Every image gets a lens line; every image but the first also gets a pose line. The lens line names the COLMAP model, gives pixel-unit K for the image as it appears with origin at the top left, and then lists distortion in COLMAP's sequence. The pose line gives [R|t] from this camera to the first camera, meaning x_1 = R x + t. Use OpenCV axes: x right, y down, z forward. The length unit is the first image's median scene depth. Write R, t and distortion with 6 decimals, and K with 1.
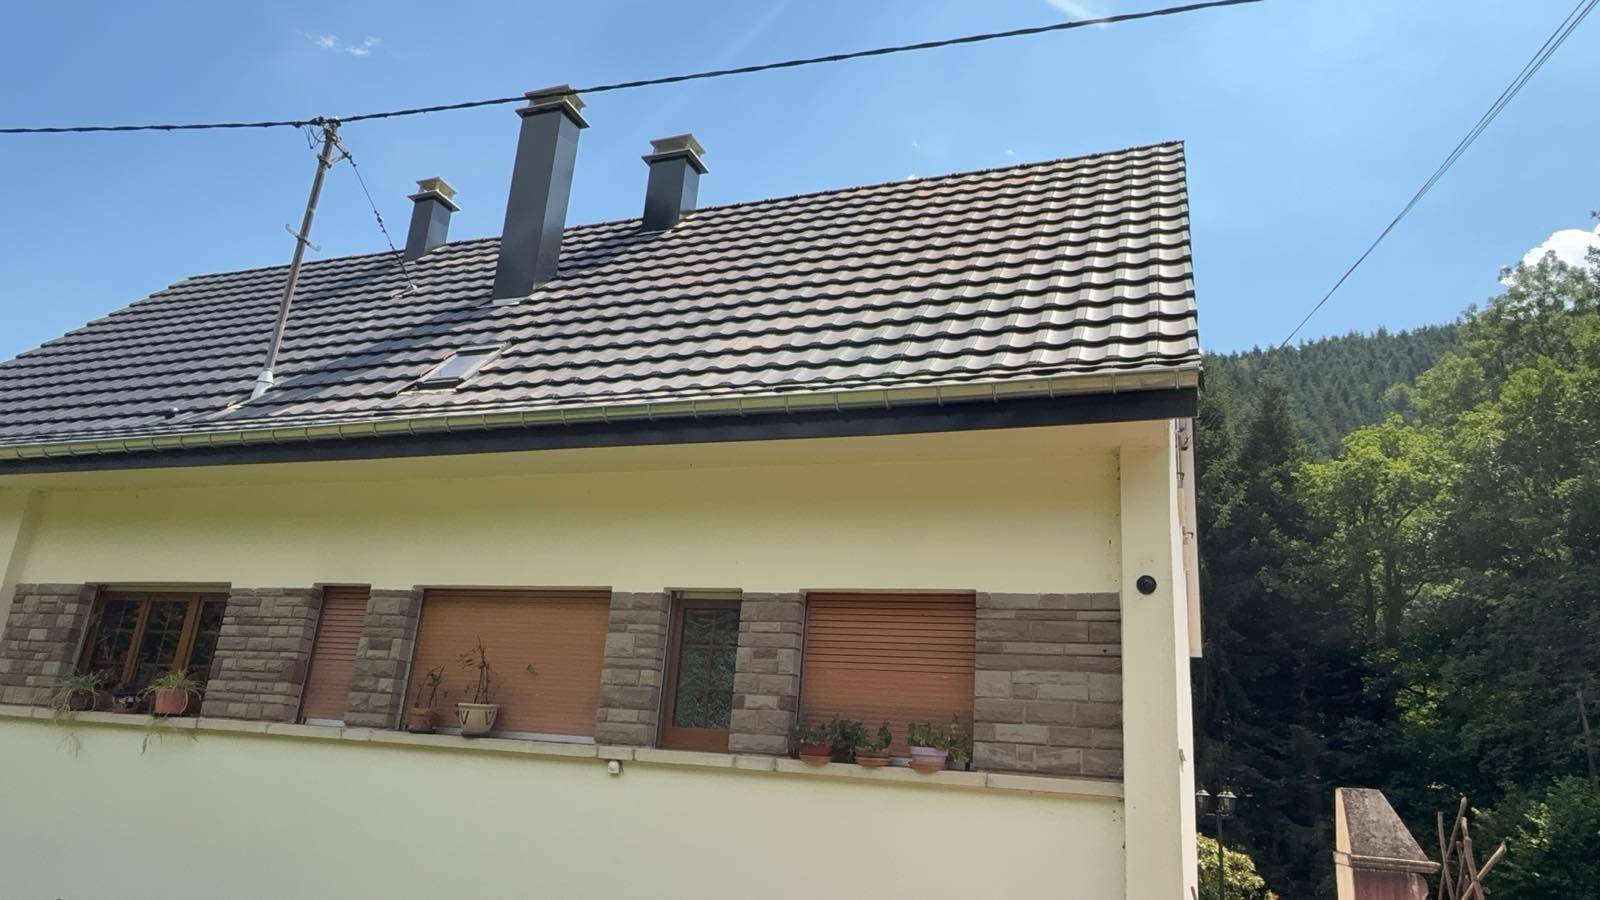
lens RADIAL K [[1087.6, 0, 800.0], [0, 1087.6, 450.0], [0, 0, 1]] dist [0.002156, 0.000271]
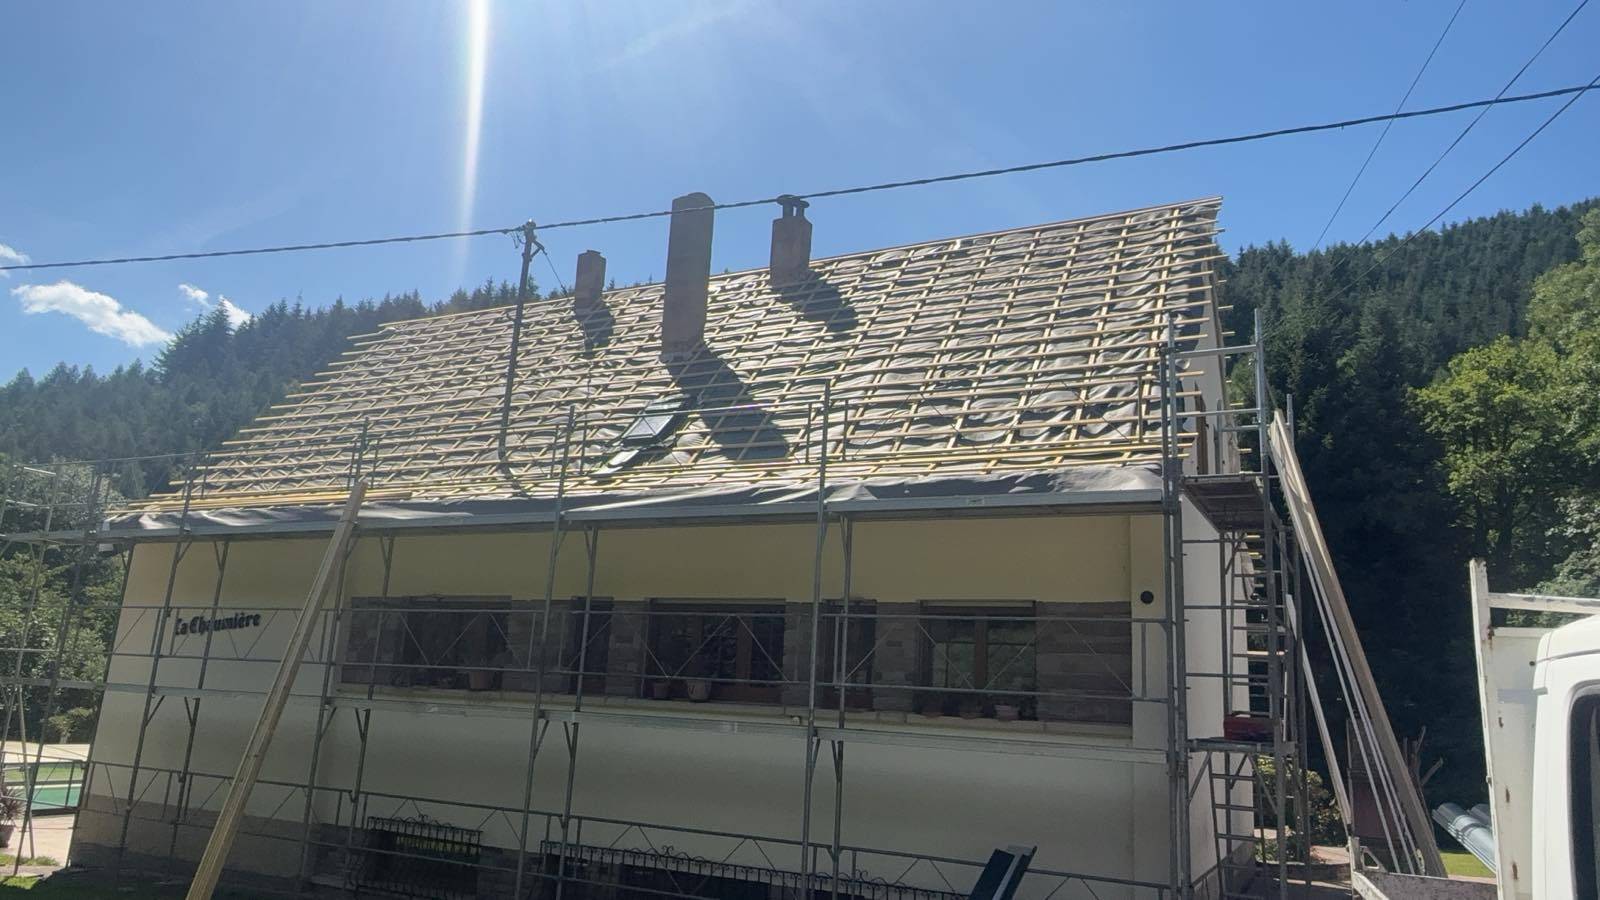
lens RADIAL K [[1114.2, 0, 800.0], [0, 1114.2, 450.0], [0, 0, 1]] dist [-0.000406, -0.001803]
pose [[0.995254, -0.041887, -0.087835, -0.015401], [0.047294, 0.997053, 0.060402, -0.162178], [0.085046, -0.064270, 0.994302, -0.469999]]
